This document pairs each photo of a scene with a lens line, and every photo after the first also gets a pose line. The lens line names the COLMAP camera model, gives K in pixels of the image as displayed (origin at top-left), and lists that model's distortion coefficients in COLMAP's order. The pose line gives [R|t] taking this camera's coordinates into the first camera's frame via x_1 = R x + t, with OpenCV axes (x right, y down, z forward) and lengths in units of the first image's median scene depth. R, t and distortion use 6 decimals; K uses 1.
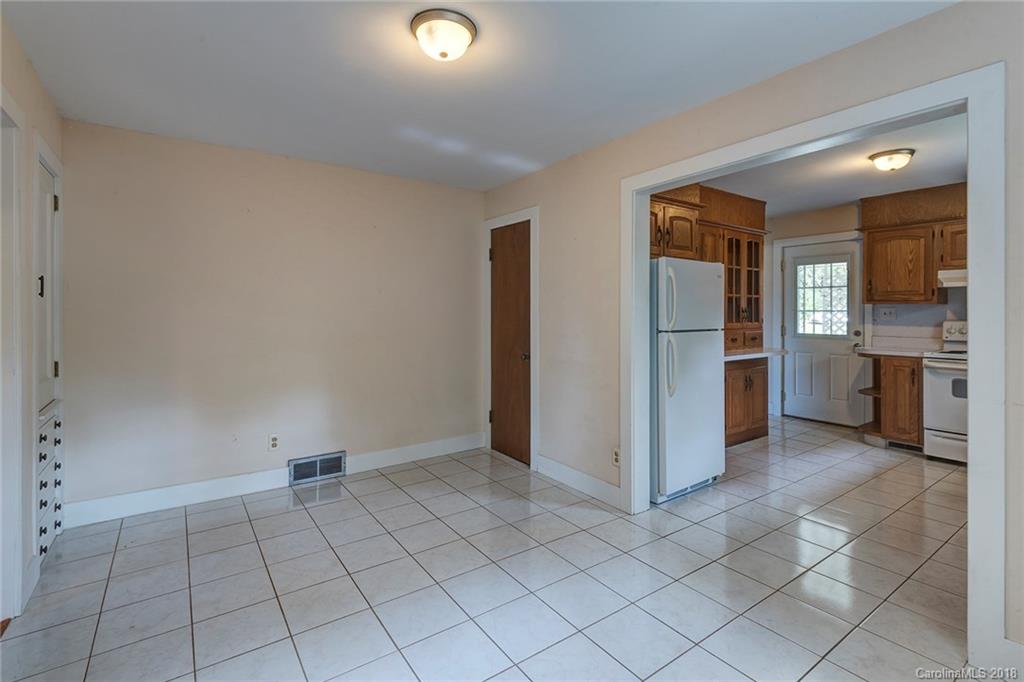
lens RADIAL K [[477.0, 0, 510.8], [0, 477.0, 310.8], [0, 0, 1]] dist [0.011757, -0.018117]
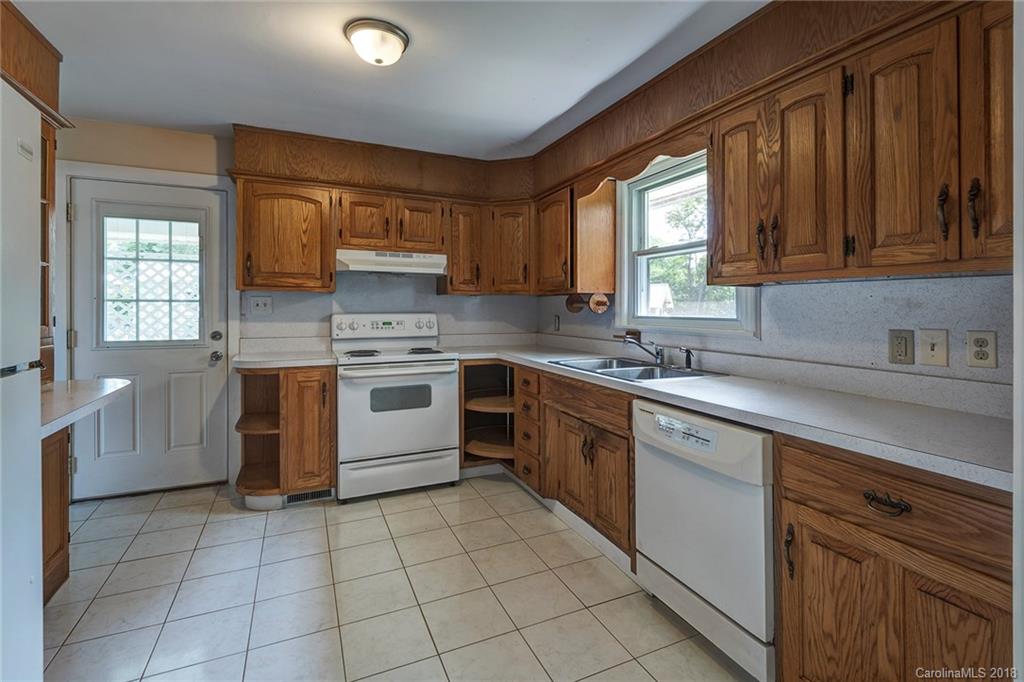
lens RADIAL K [[479.1, 0, 513.4], [0, 479.1, 308.5], [0, 0, 1]] dist [0.028815, -0.017579]
pose [[0.179943, -0.005359, 0.983662, 0.175378], [-0.003716, 0.999974, 0.006127, 0.005399], [-0.983670, -0.004758, 0.179918, 0.545341]]
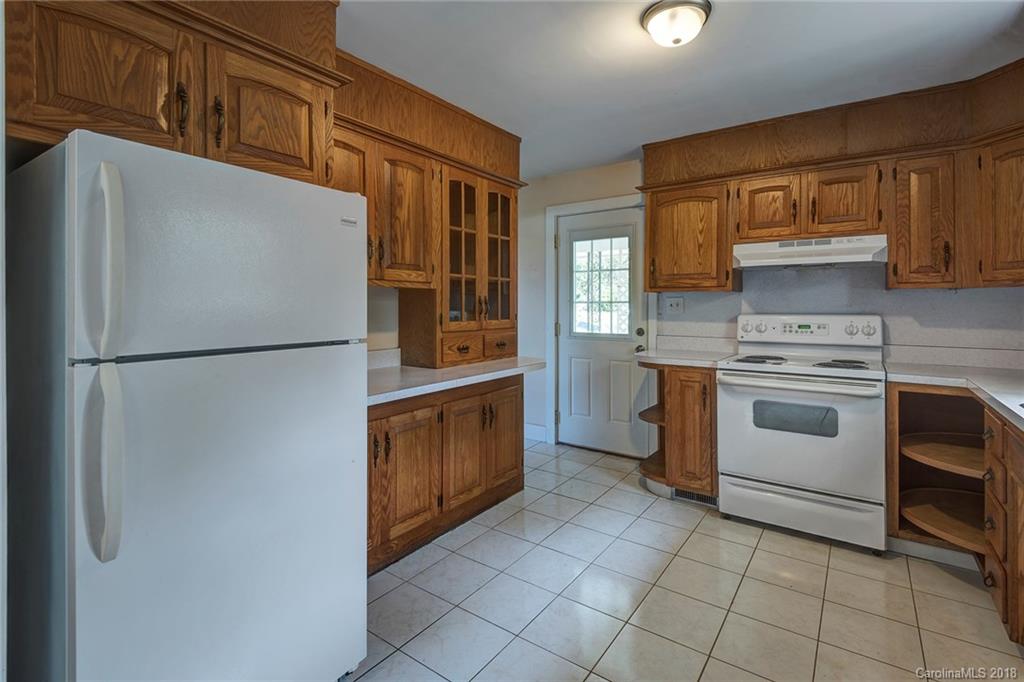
lens RADIAL K [[479.1, 0, 513.4], [0, 479.1, 308.5], [0, 0, 1]] dist [0.028815, -0.017579]
pose [[0.945269, -0.005942, 0.326239, 0.327951], [0.003230, 0.999956, 0.008853, 0.003702], [-0.326277, -0.007315, 0.945246, 0.397632]]
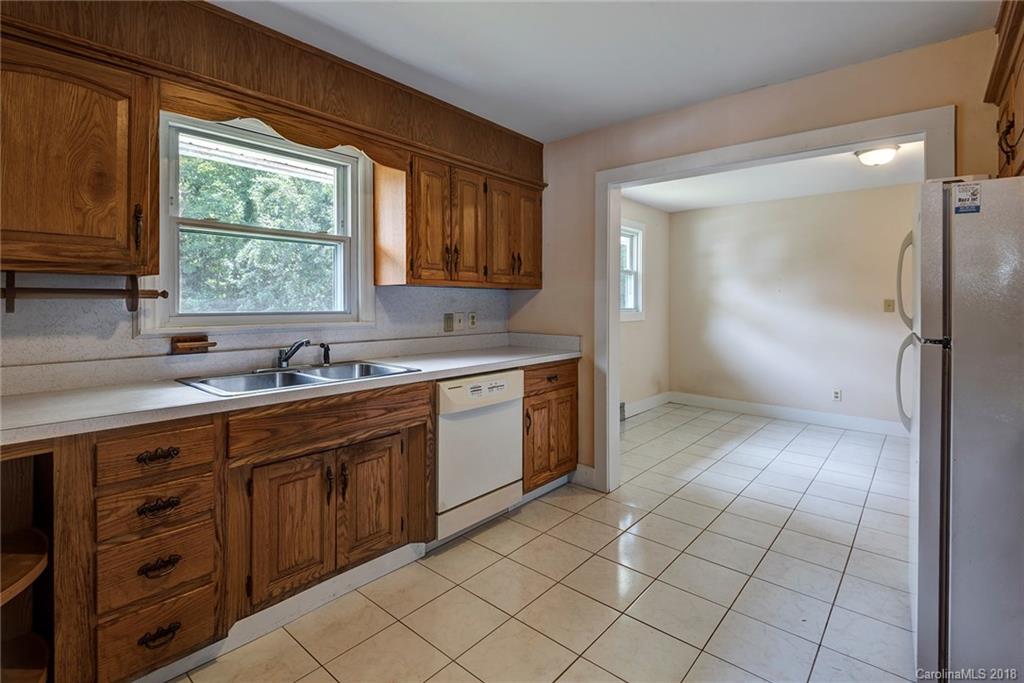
lens RADIAL K [[476.2, 0, 511.9], [0, 476.2, 302.4], [0, 0, 1]] dist [0.024037, -0.000411]
pose [[-0.970251, -0.007691, -0.241977, 0.675436], [-0.007530, 0.999970, -0.001591, 0.006548], [0.241982, 0.000278, -0.970281, 1.016763]]
